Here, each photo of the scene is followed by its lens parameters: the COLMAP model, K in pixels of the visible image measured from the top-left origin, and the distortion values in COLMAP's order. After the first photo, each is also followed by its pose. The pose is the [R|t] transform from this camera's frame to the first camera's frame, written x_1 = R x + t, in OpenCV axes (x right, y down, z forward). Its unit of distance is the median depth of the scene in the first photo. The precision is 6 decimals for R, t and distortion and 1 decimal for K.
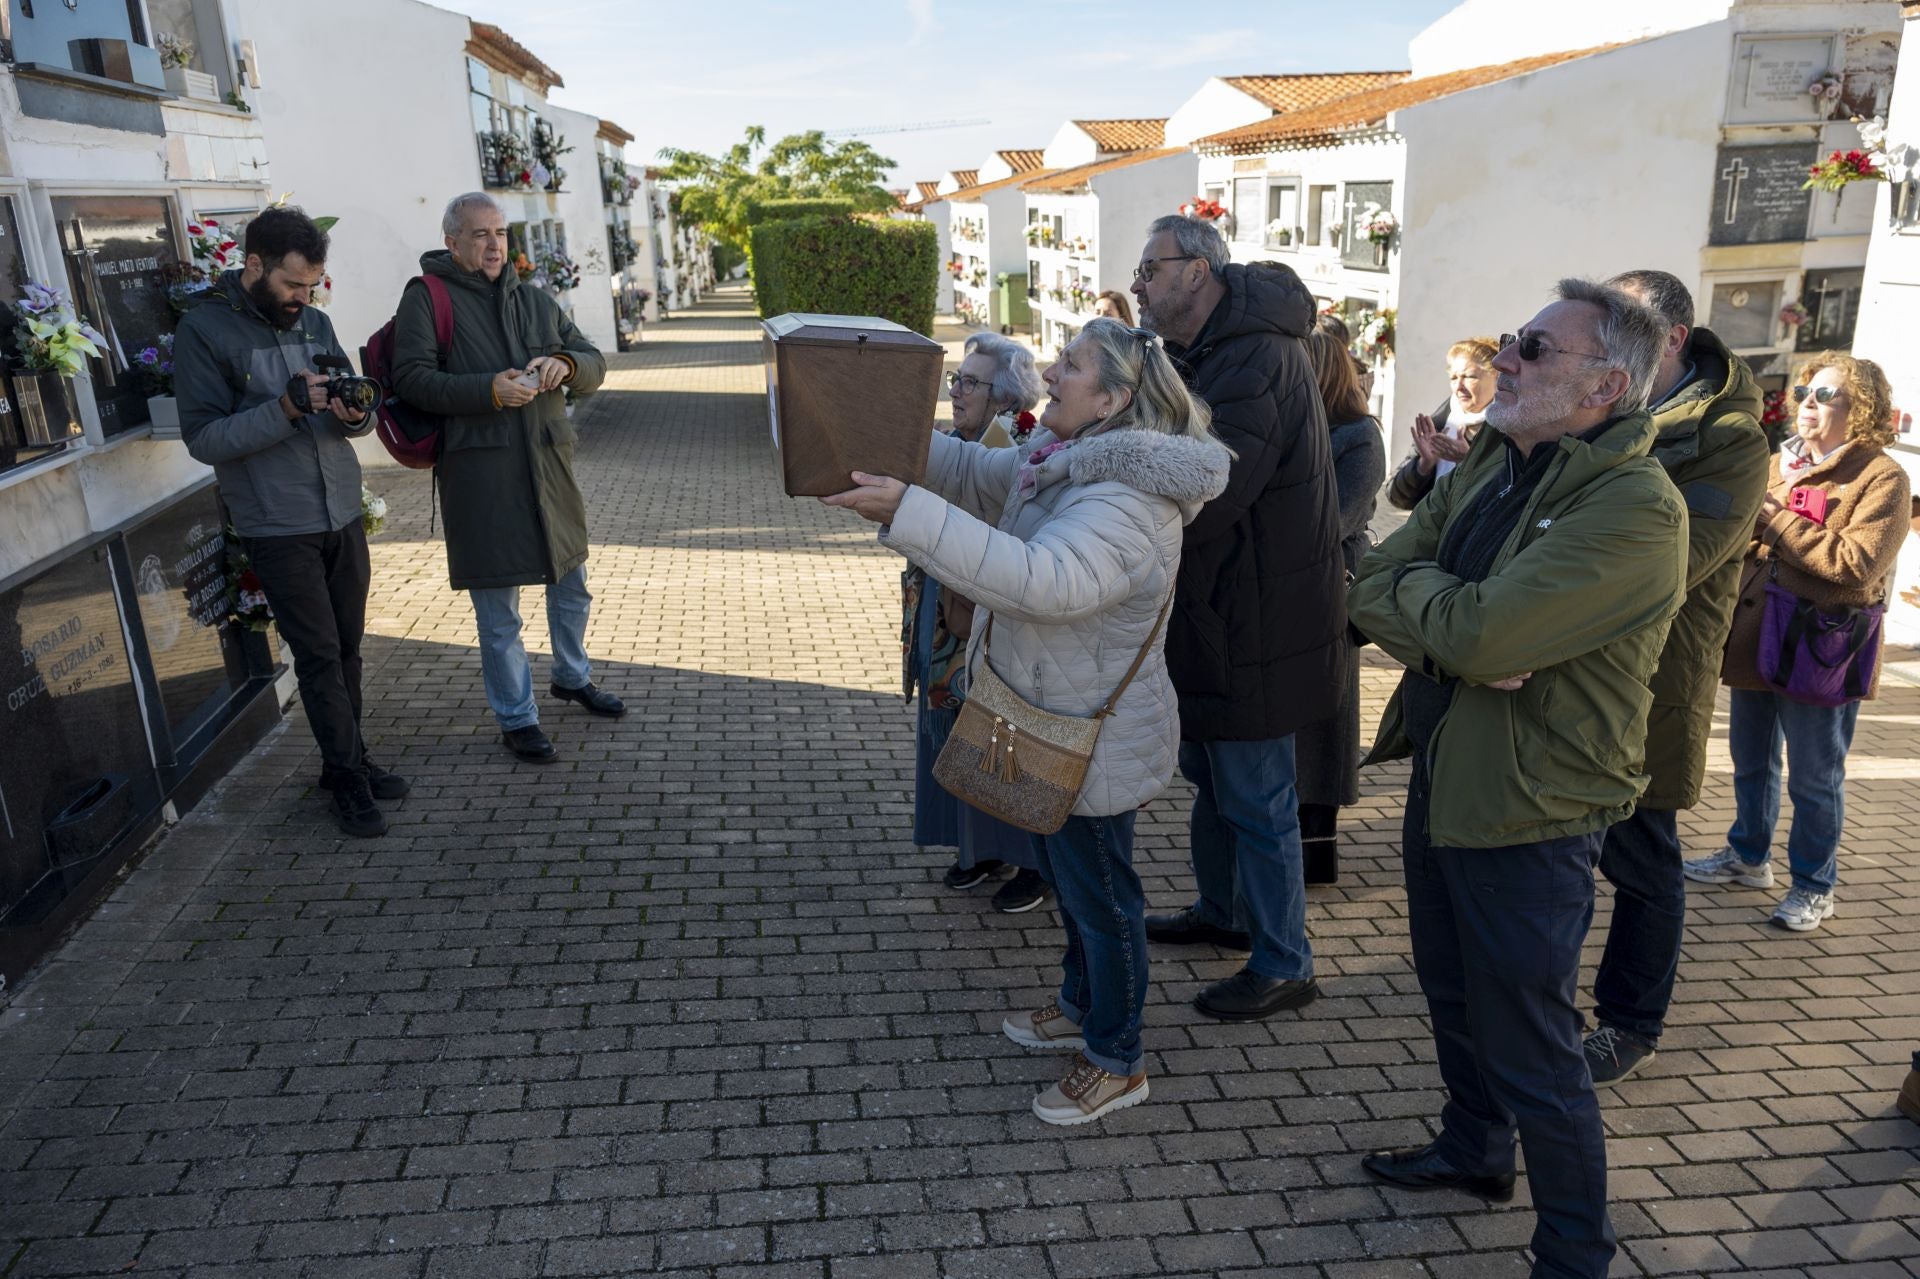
lens RADIAL K [[1353.8, 0, 951.6], [0, 1353.8, 652.6], [0, 0, 1]] dist [0.025079, -0.020660]
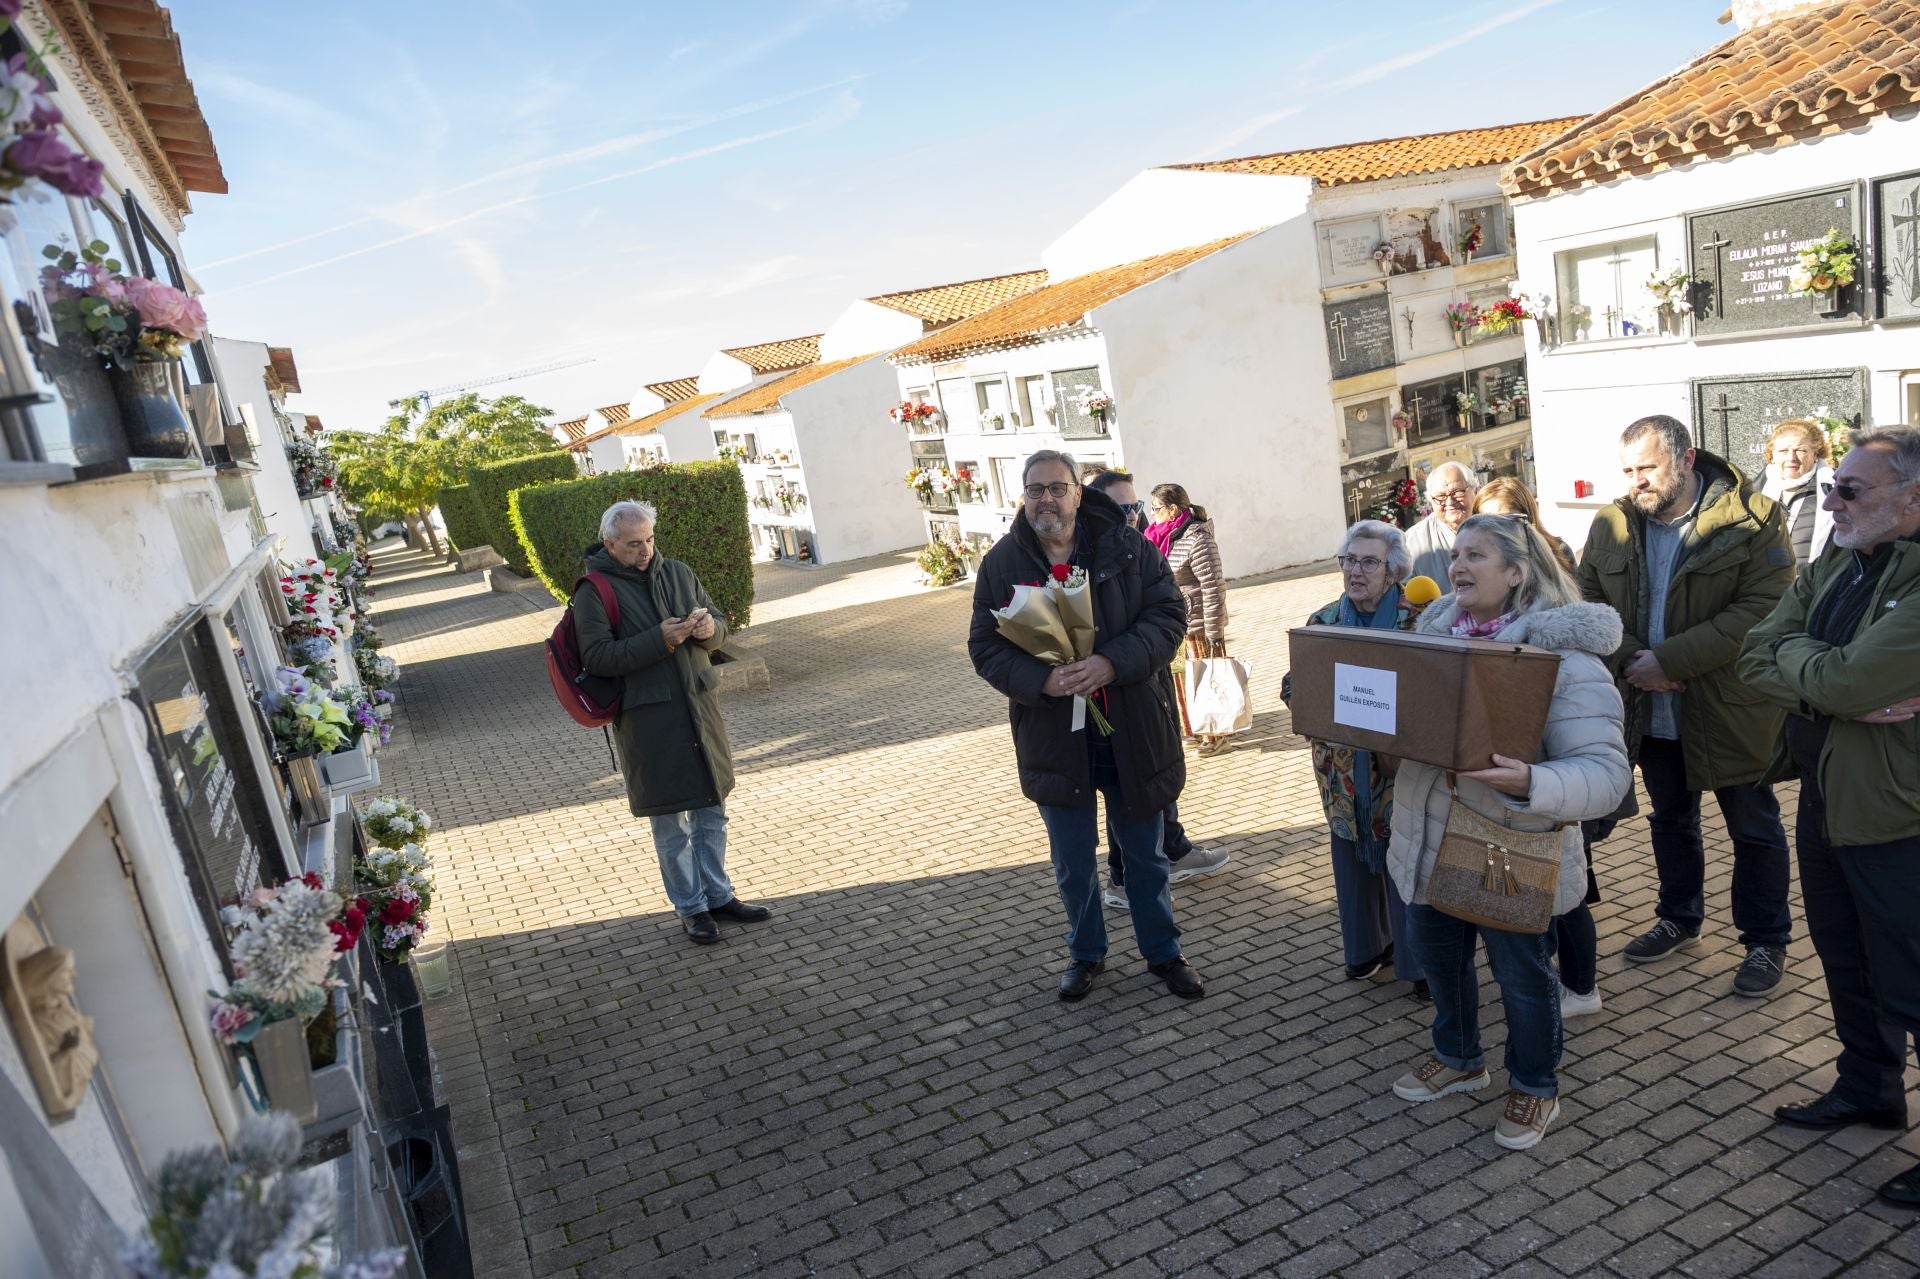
lens RADIAL K [[1268.7, 0, 965.8], [0, 1268.7, 641.9], [0, 0, 1]] dist [0.002807, -0.006272]
pose [[0.942858, -0.199100, 0.267166, -0.133107], [0.233442, 0.966868, -0.103302, -0.020797], [-0.237747, 0.159767, 0.958098, -0.010994]]
